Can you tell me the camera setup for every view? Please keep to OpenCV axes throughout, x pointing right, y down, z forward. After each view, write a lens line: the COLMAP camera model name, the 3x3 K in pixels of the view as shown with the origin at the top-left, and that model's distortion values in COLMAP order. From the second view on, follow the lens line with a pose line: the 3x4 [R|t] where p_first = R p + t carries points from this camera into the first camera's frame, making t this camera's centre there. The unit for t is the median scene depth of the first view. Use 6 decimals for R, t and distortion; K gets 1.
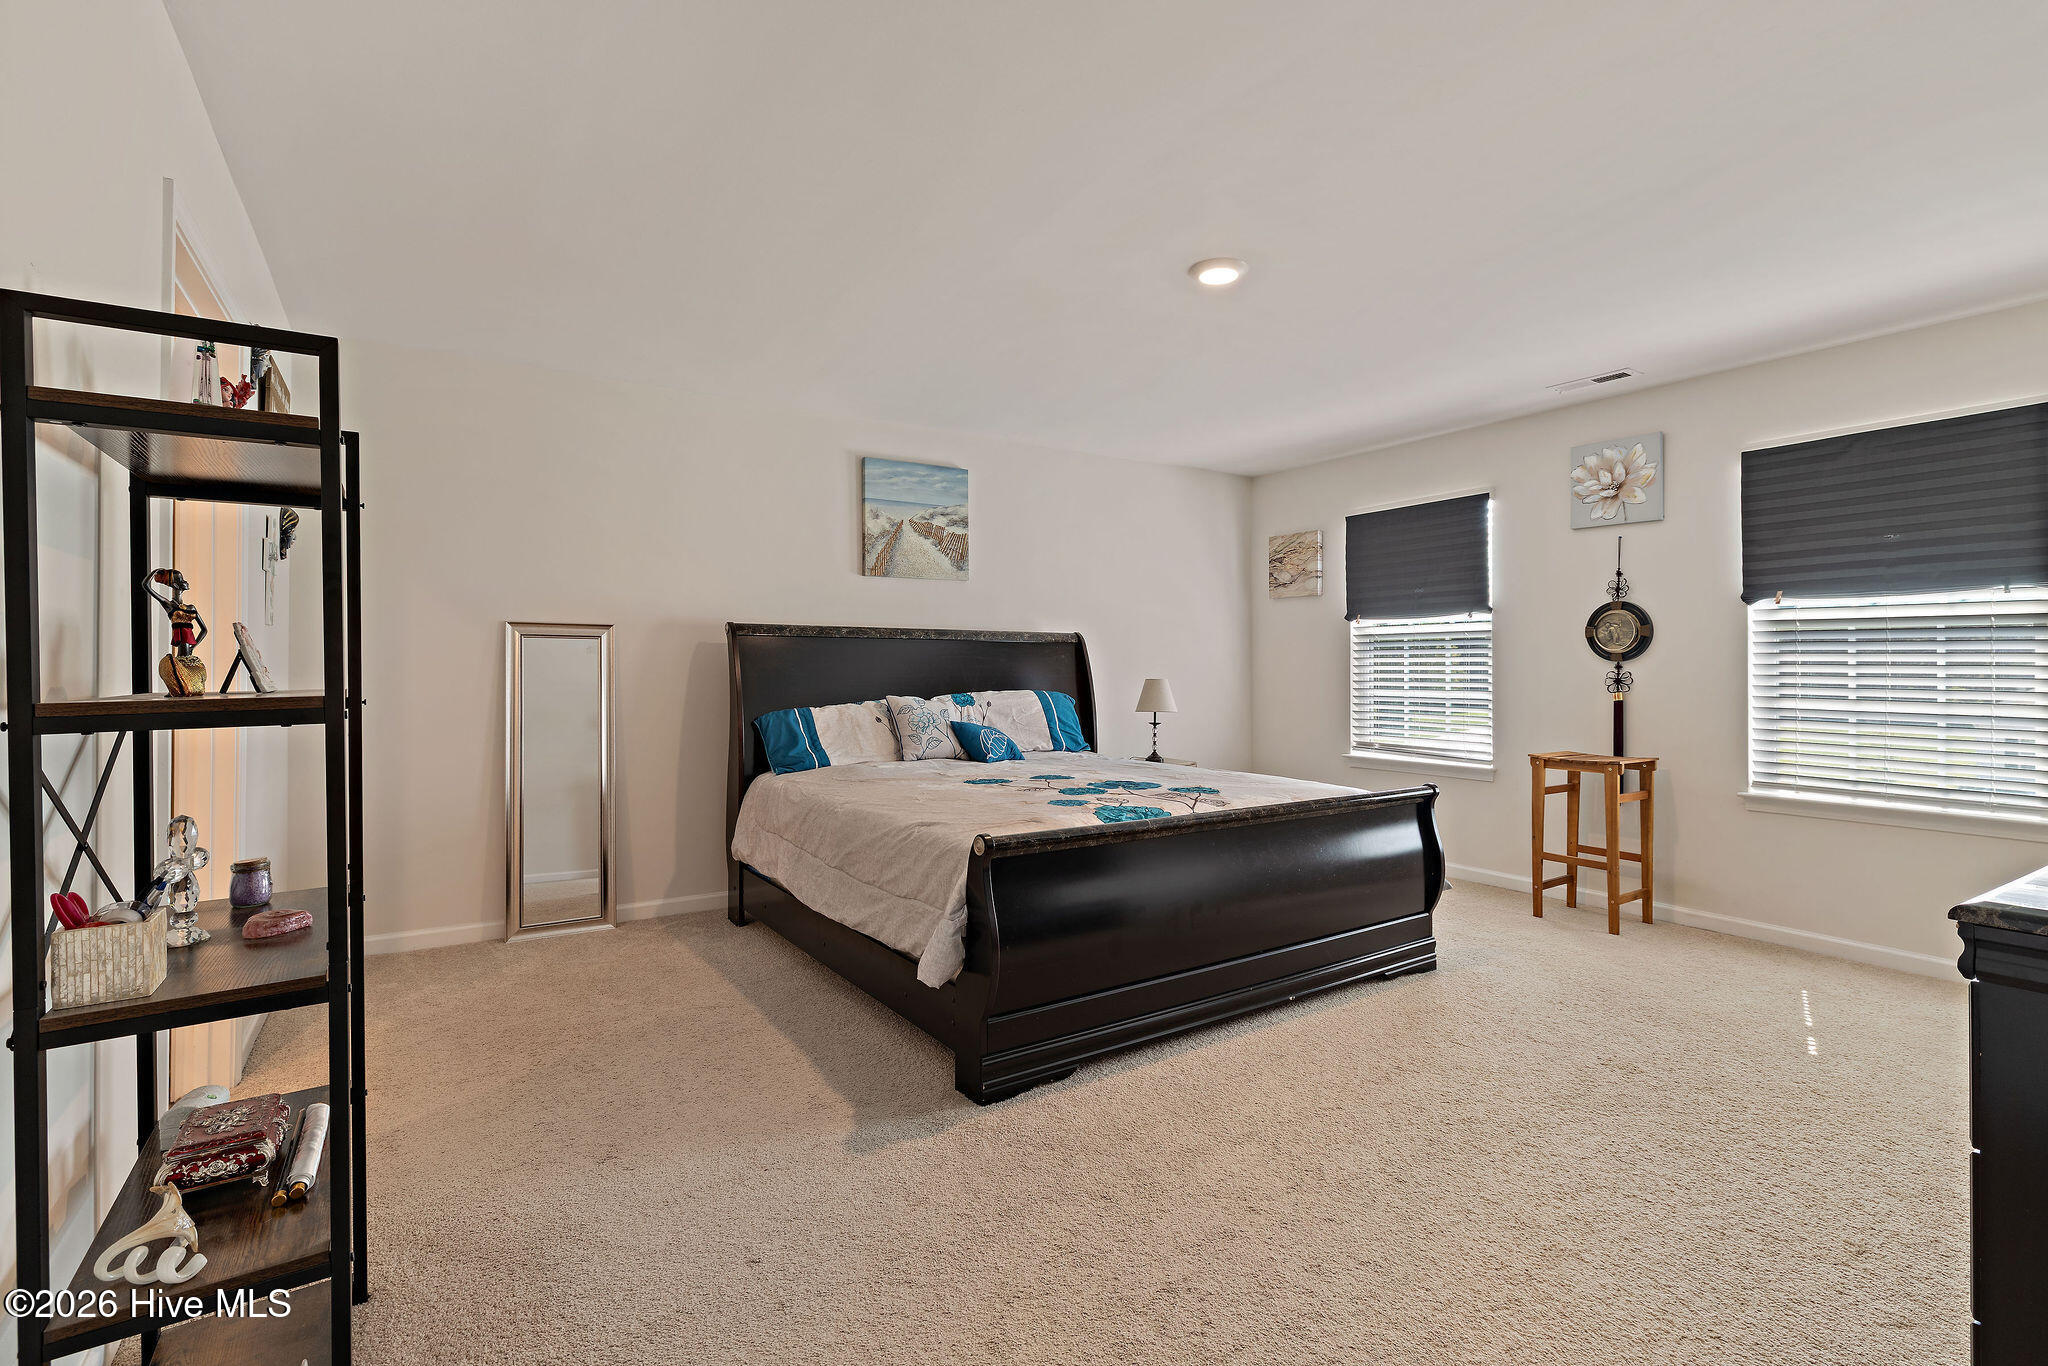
lens RADIAL K [[949.0, 0, 1026.7], [0, 949.0, 666.4], [0, 0, 1]] dist [-0.001785, -0.000026]
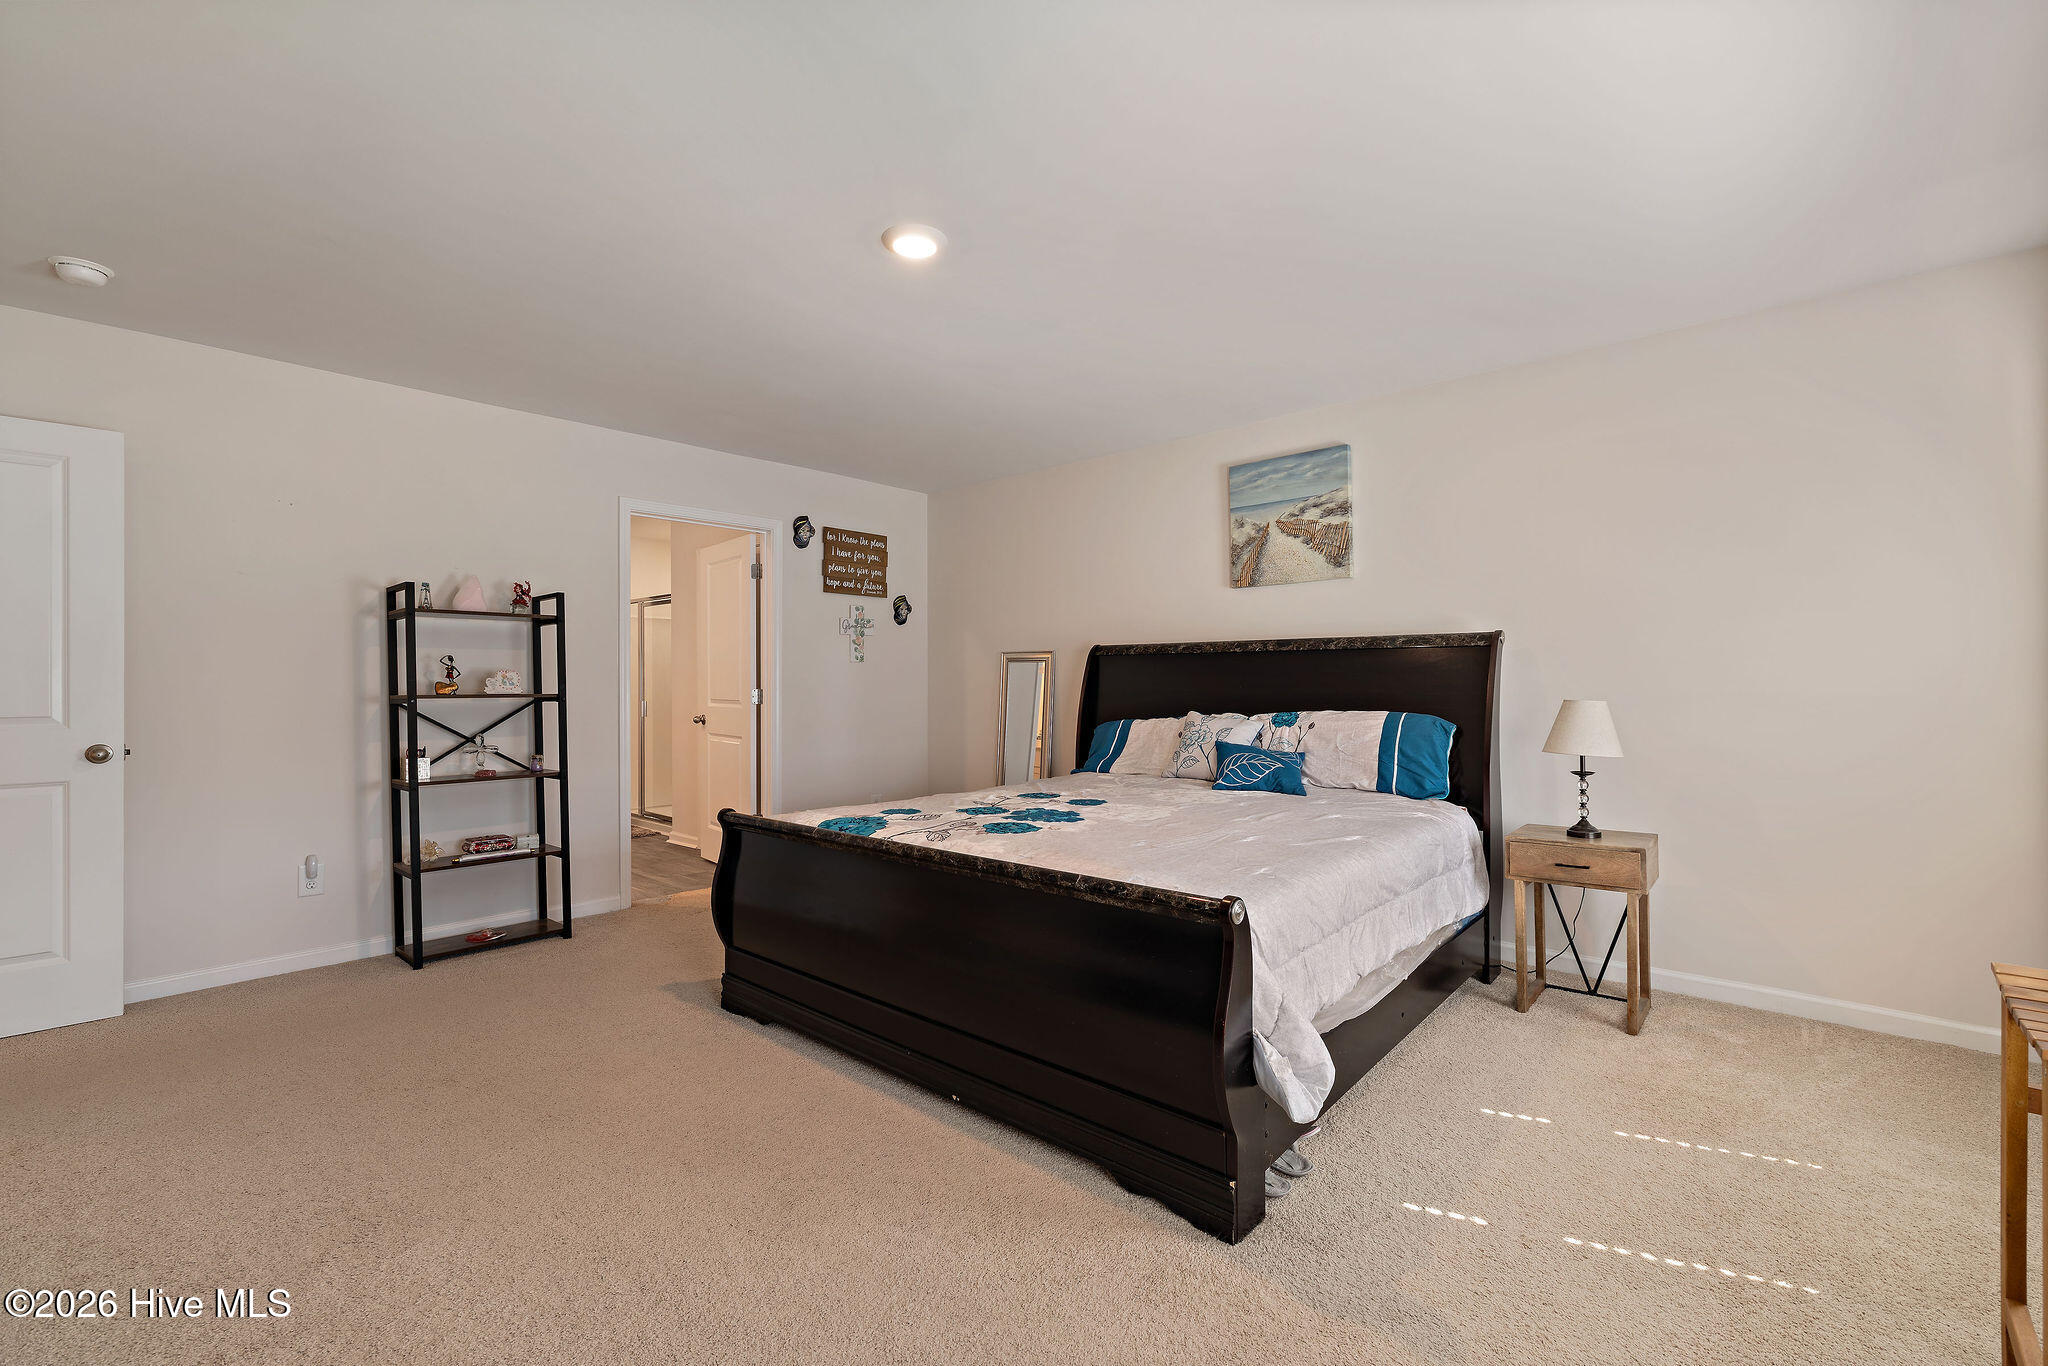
lens RADIAL K [[887.9, 0, 1025.8], [0, 887.9, 687.8], [0, 0, 1]] dist [0.001692, 0.000731]
pose [[0.257845, 0.000895, -0.966186, 0.640969], [0.000345, 0.999999, 0.001019, 0.005134], [0.966186, -0.000597, 0.257845, 0.547789]]
